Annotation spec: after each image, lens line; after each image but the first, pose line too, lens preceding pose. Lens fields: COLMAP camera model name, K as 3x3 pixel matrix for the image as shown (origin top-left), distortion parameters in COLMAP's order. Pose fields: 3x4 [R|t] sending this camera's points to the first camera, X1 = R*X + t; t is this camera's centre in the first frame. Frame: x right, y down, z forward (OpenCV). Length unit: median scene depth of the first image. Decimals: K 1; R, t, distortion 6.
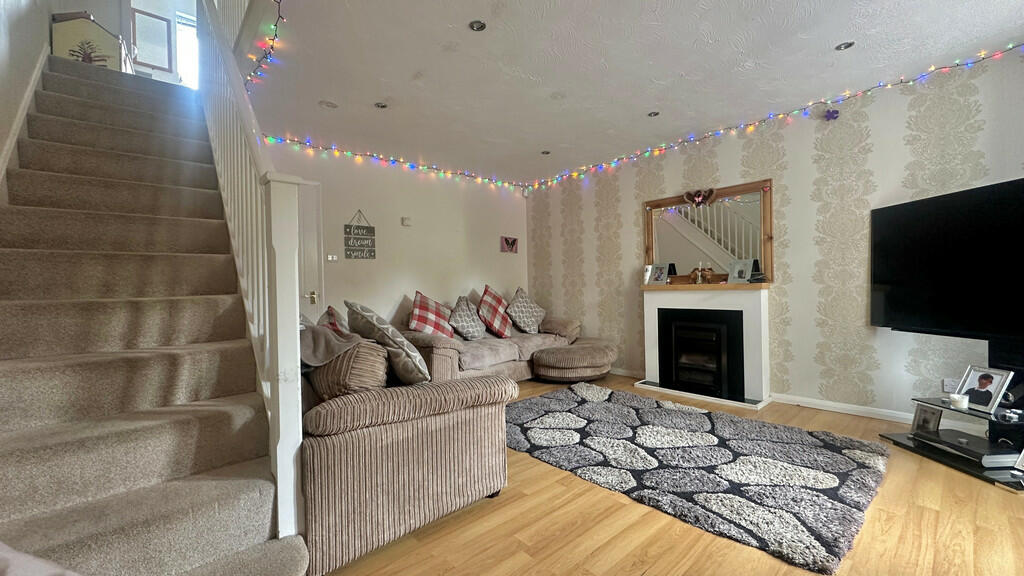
lens RADIAL K [[408.4, 0, 505.0], [0, 408.4, 287.4], [0, 0, 1]] dist [0.000507, -0.000016]
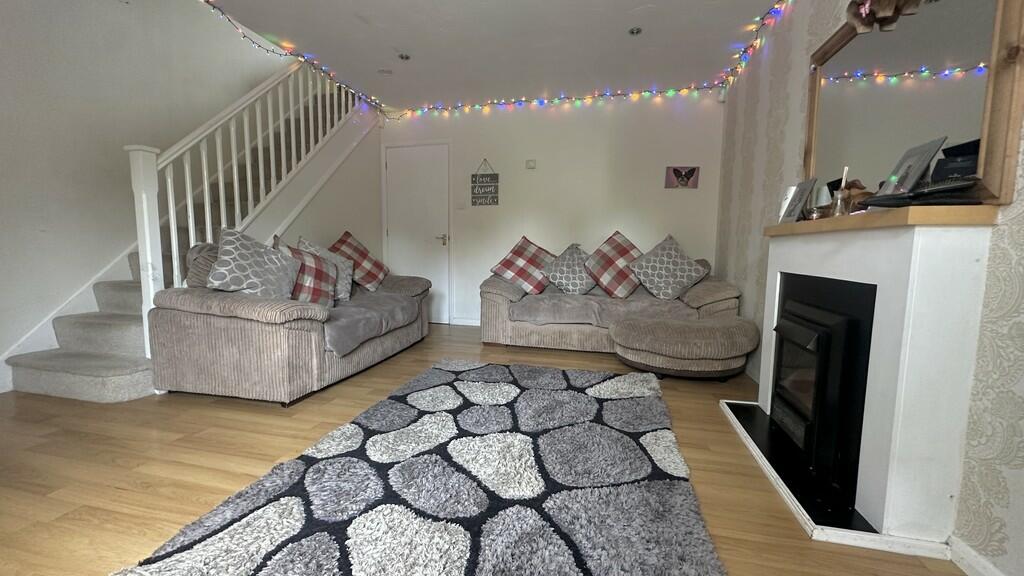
lens RADIAL K [[405.3, 0, 514.0], [0, 405.3, 287.7], [0, 0, 1]] dist [-0.001260, -0.000120]
pose [[0.575050, 0.109548, -0.810750, 0.598445], [-0.027387, 0.993017, 0.114751, 0.021939], [0.817659, -0.043783, 0.574035, 0.447039]]
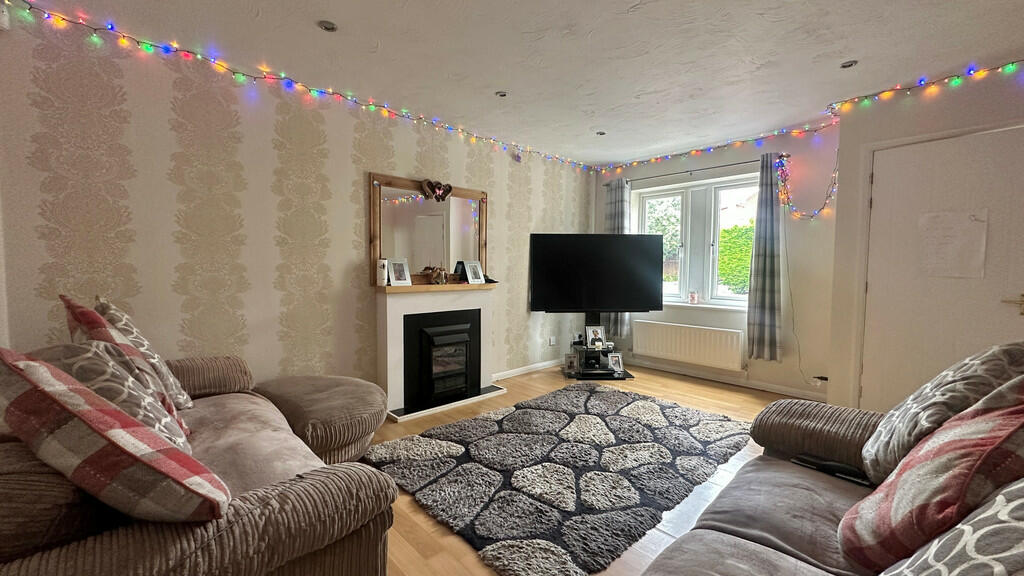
lens RADIAL K [[408.4, 0, 519.2], [0, 408.4, 288.3], [0, 0, 1]] dist [0.000507, -0.000016]
pose [[-0.042162, -0.030532, 0.998644, -0.436905], [-0.003140, 0.999532, 0.030426, -0.026557], [-0.999106, -0.001853, -0.042239, 0.818427]]
